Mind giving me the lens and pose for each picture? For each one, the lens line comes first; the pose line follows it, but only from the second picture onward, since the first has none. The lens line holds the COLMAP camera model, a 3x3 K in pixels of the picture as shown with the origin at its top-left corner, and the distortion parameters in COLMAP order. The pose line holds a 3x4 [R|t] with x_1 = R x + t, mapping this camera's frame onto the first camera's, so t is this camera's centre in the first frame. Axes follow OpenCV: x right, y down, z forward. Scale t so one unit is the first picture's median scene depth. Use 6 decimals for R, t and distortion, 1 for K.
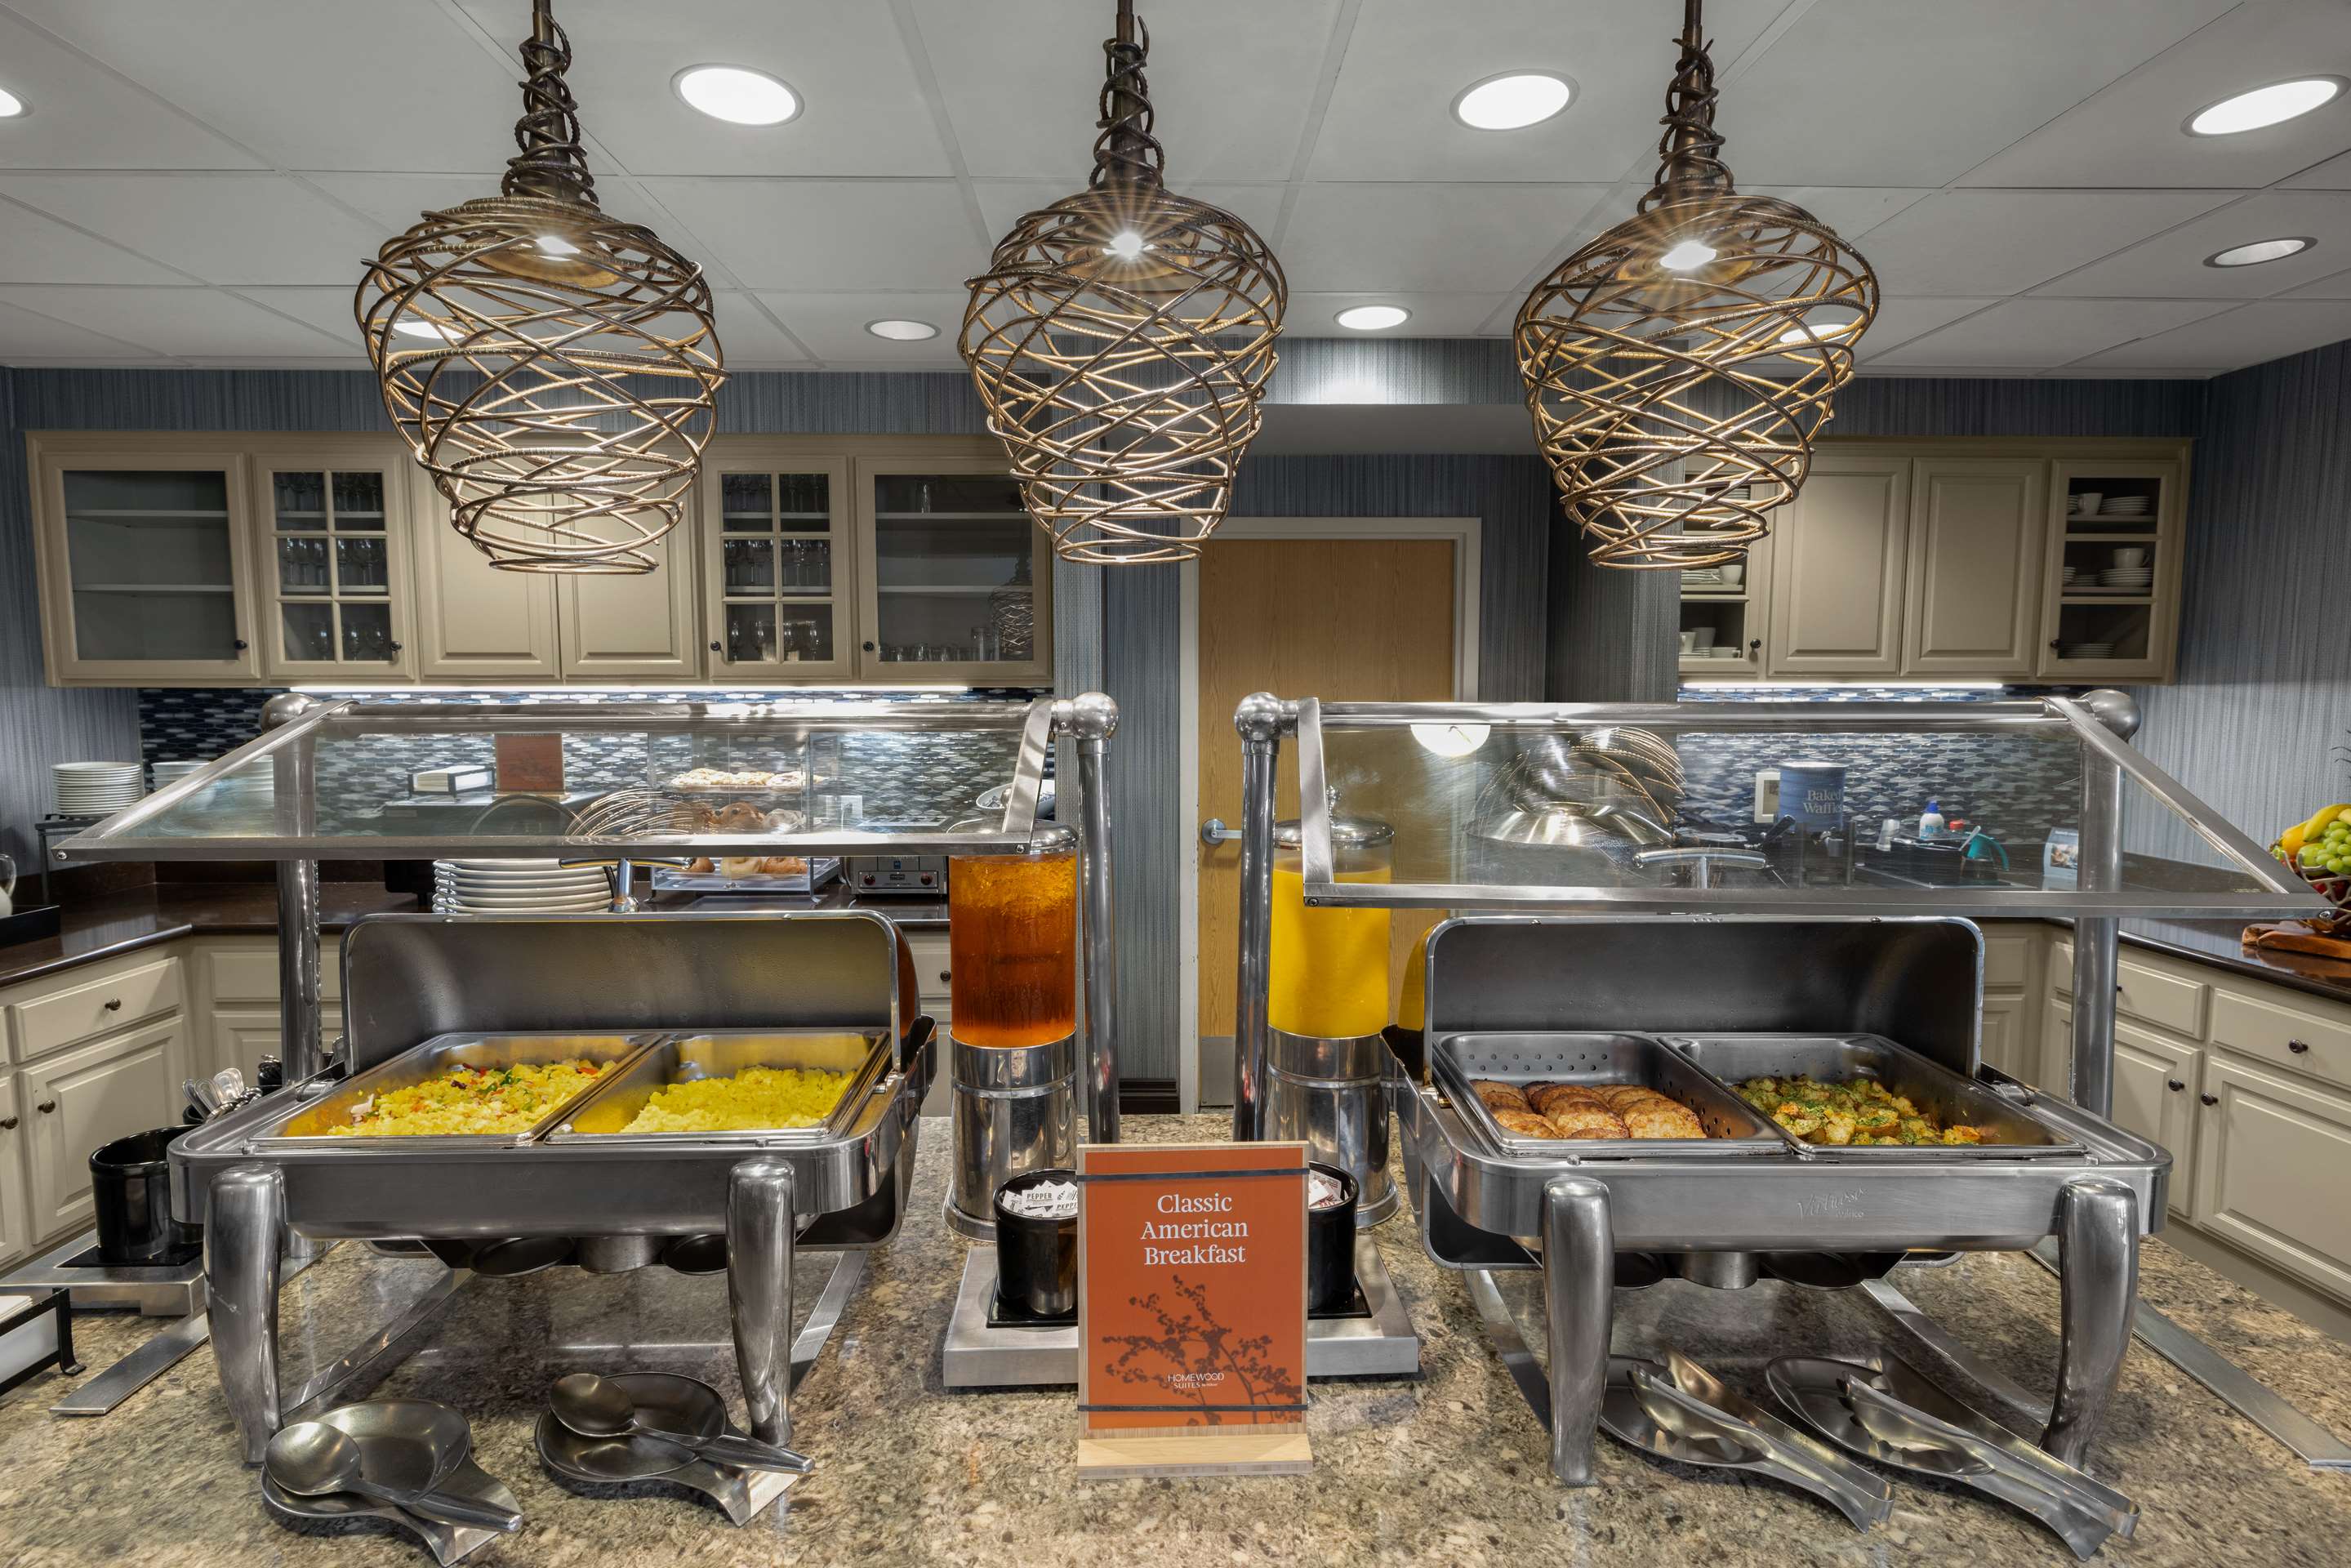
lens RADIAL K [[1116.4, 0, 1171.5], [0, 1116.4, 762.0], [0, 0, 1]] dist [-0.000702, -0.000565]
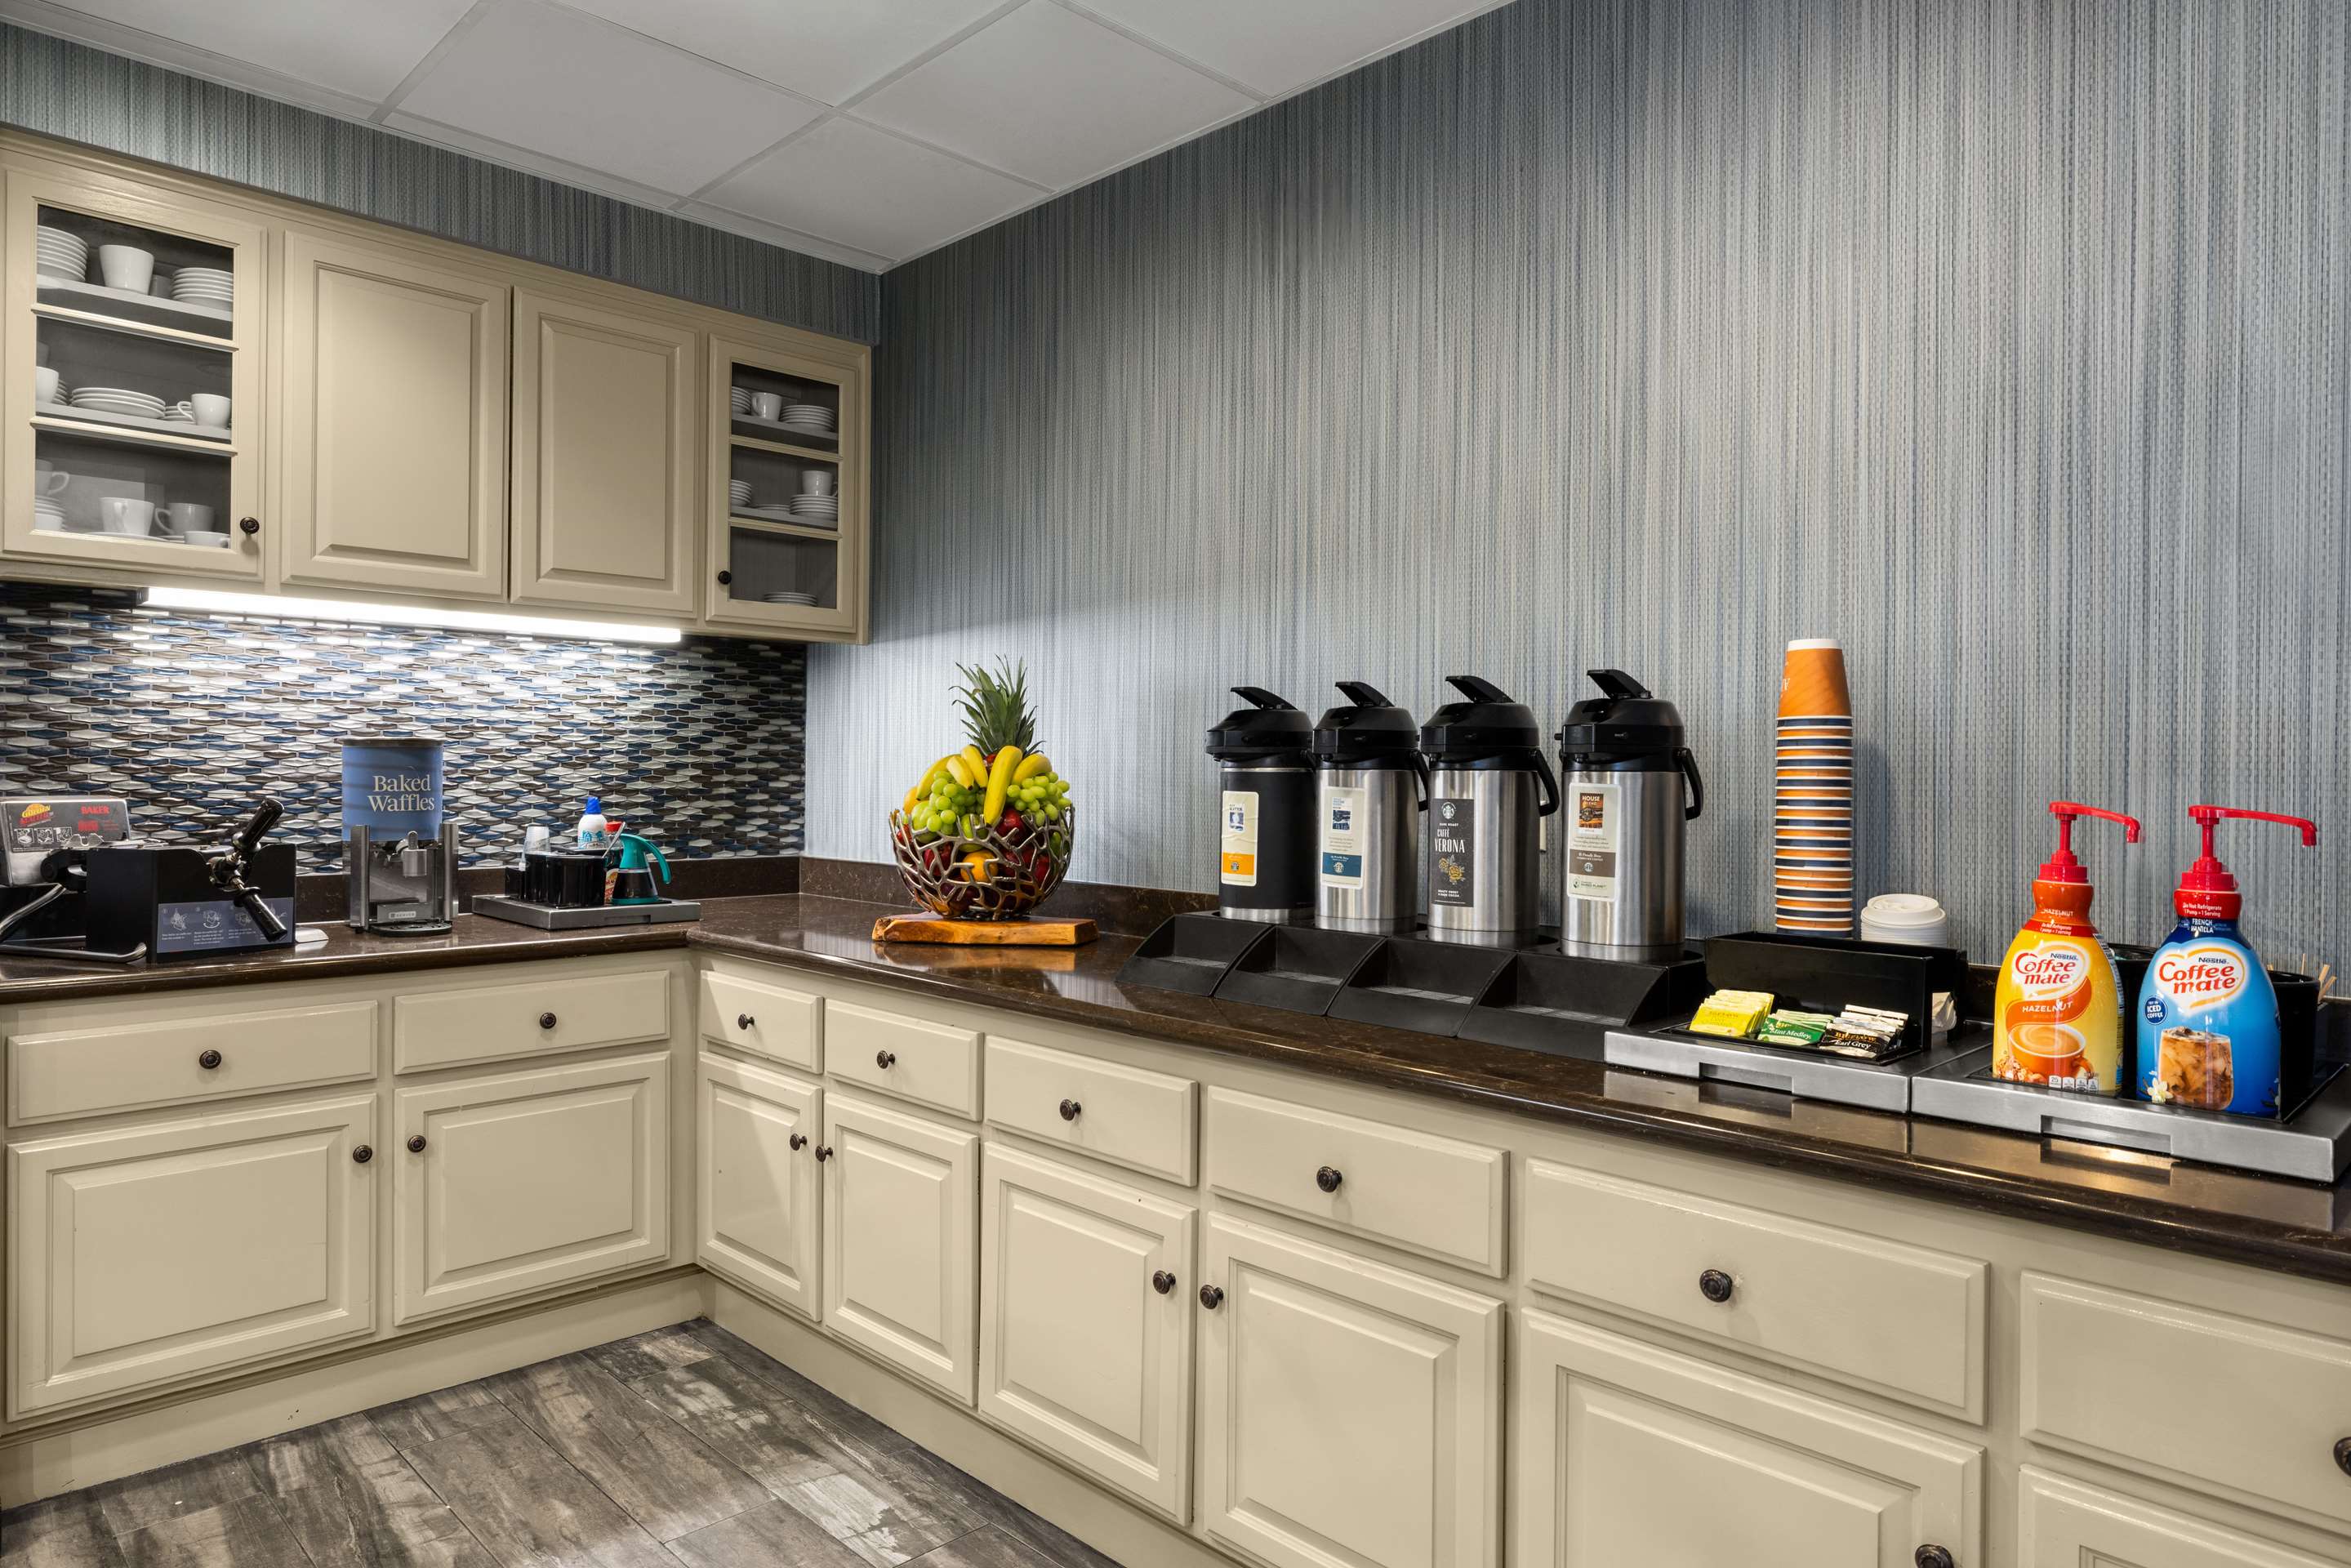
lens RADIAL K [[1412.7, 0, 1175.5], [0, 1412.7, 784.0], [0, 0, 1]] dist [-0.003599, -0.000255]
pose [[0.728107, 0.001542, 0.685461, 0.367826], [0.044031, 0.997827, -0.049016, 0.092525], [-0.684047, 0.065871, 0.726457, 0.117085]]
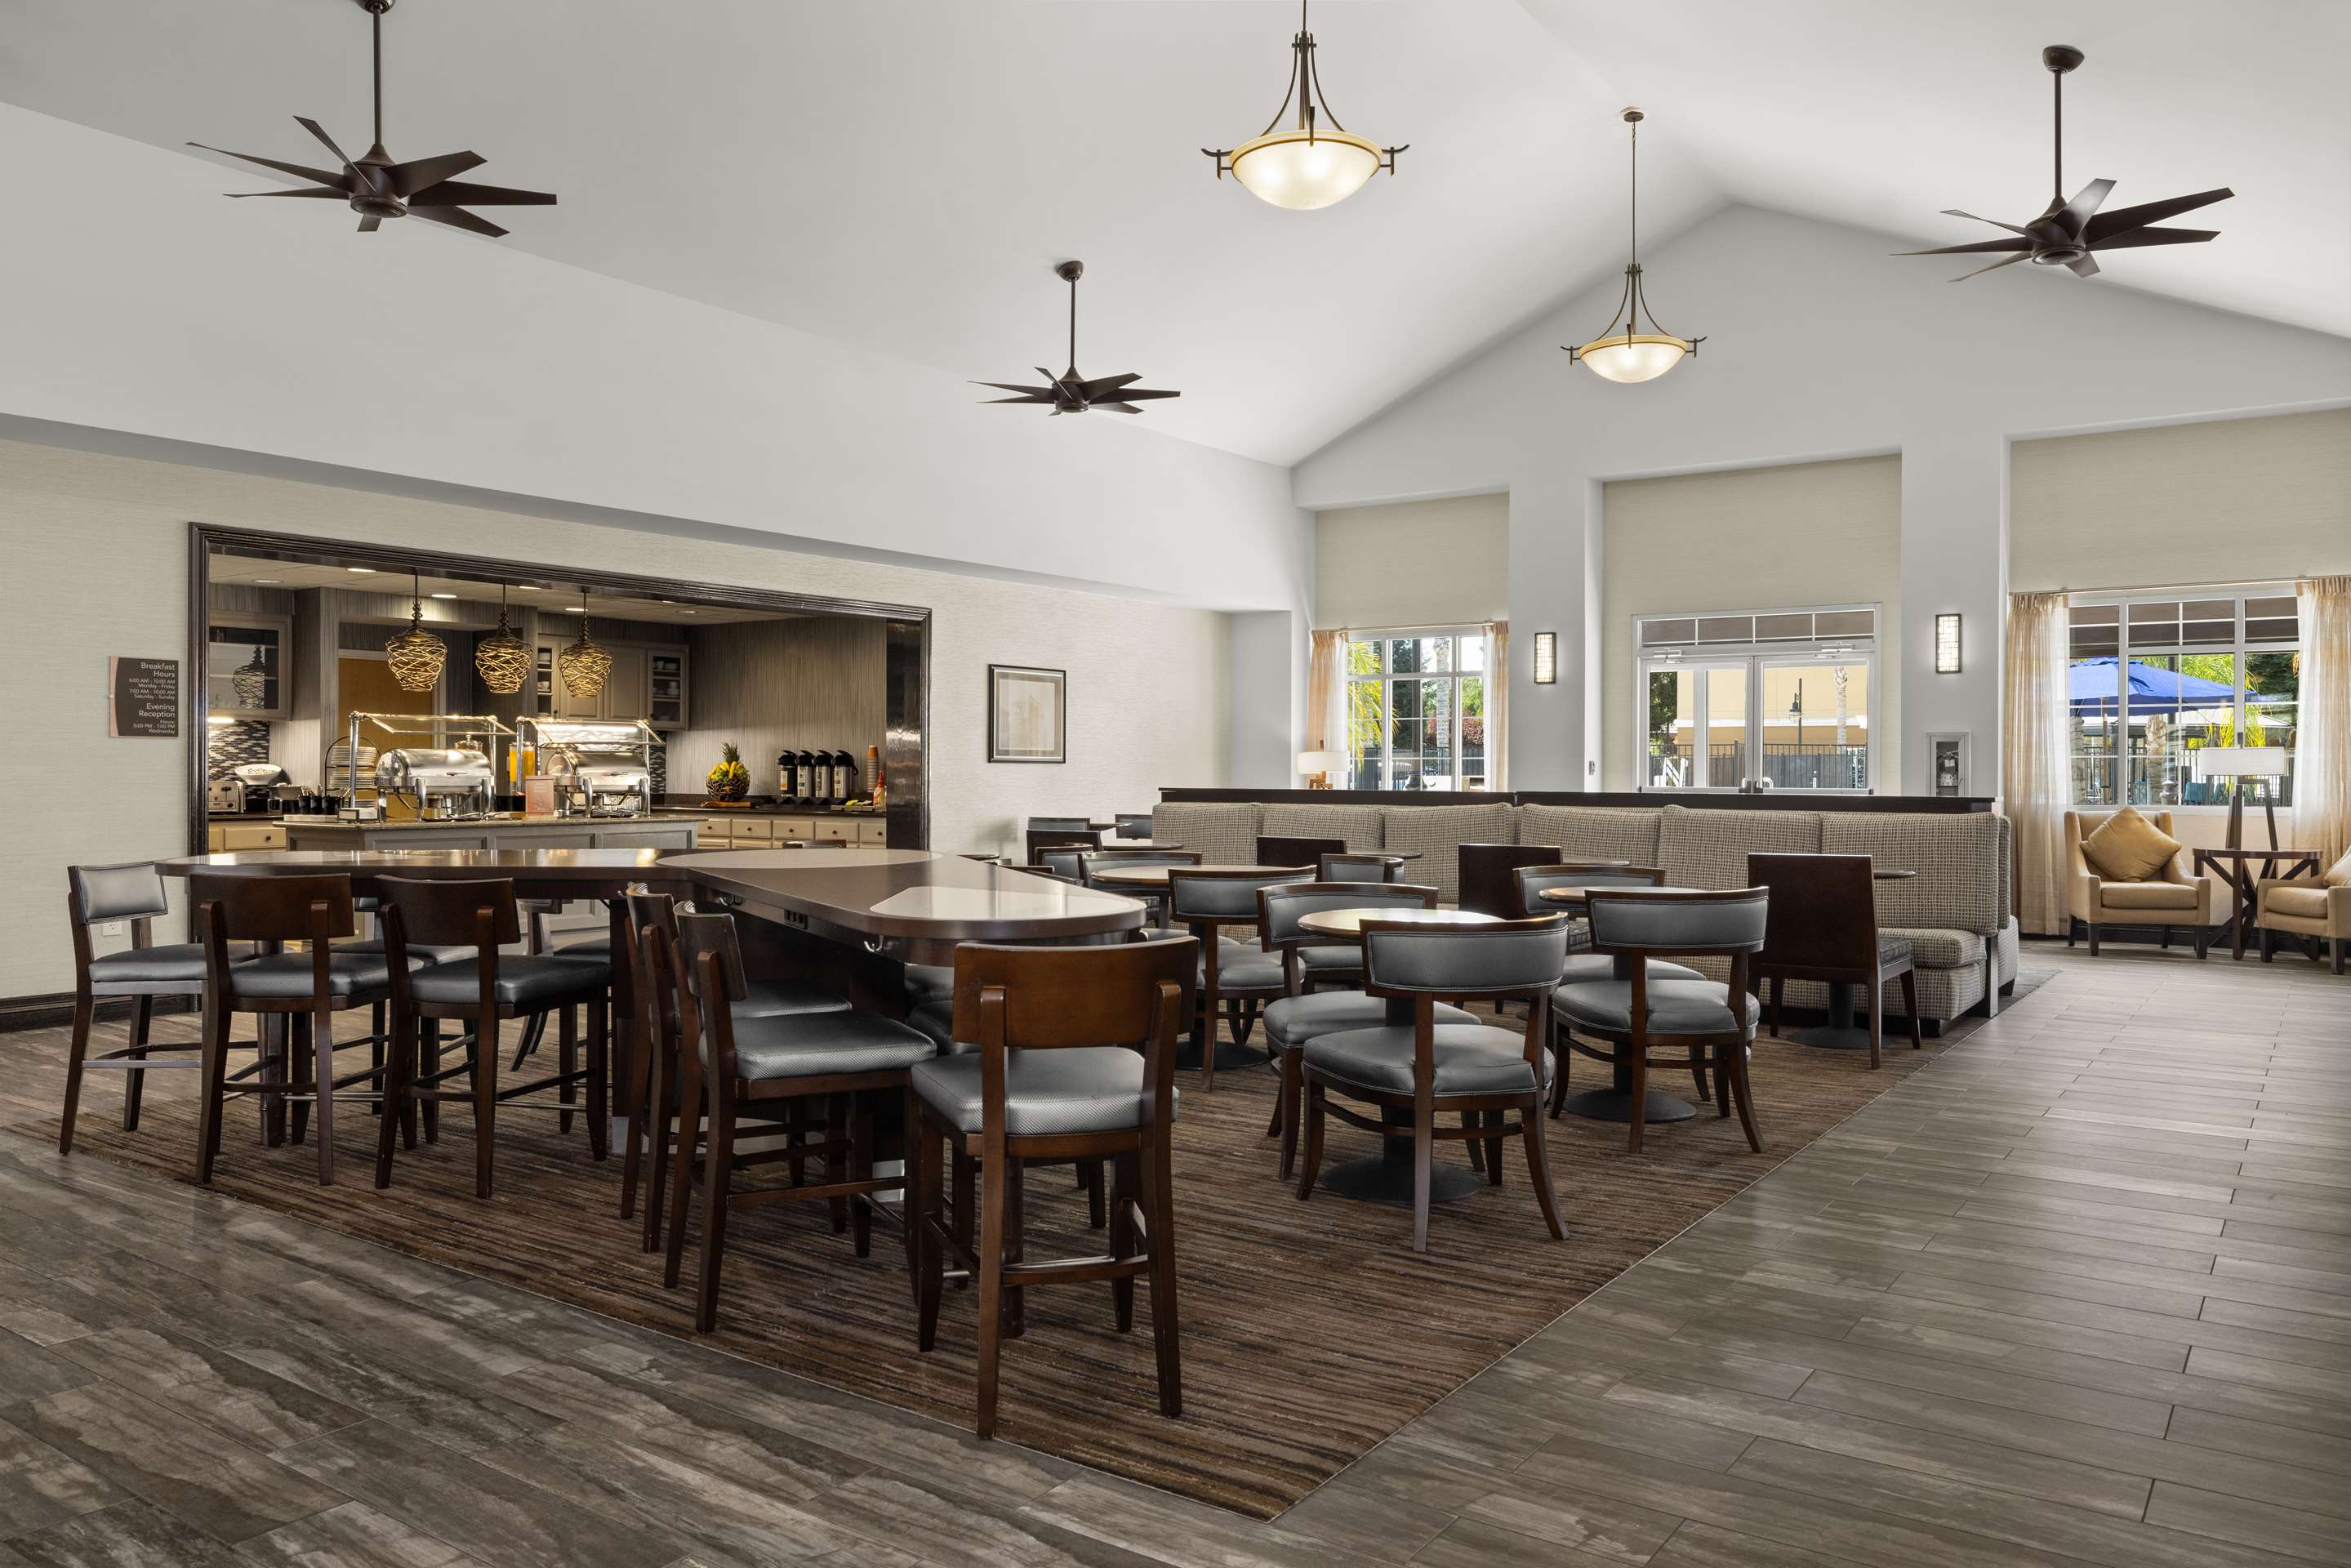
lens RADIAL K [[1641.8, 0, 1175.5], [0, 1641.8, 784.0], [0, 0, 1]] dist [0.000853, -0.000320]
pose [[0.596979, -0.003758, 0.802248, -1.693023], [0.061019, 0.997305, -0.040734, 0.307678], [-0.799933, 0.073270, 0.595600, -2.443793]]
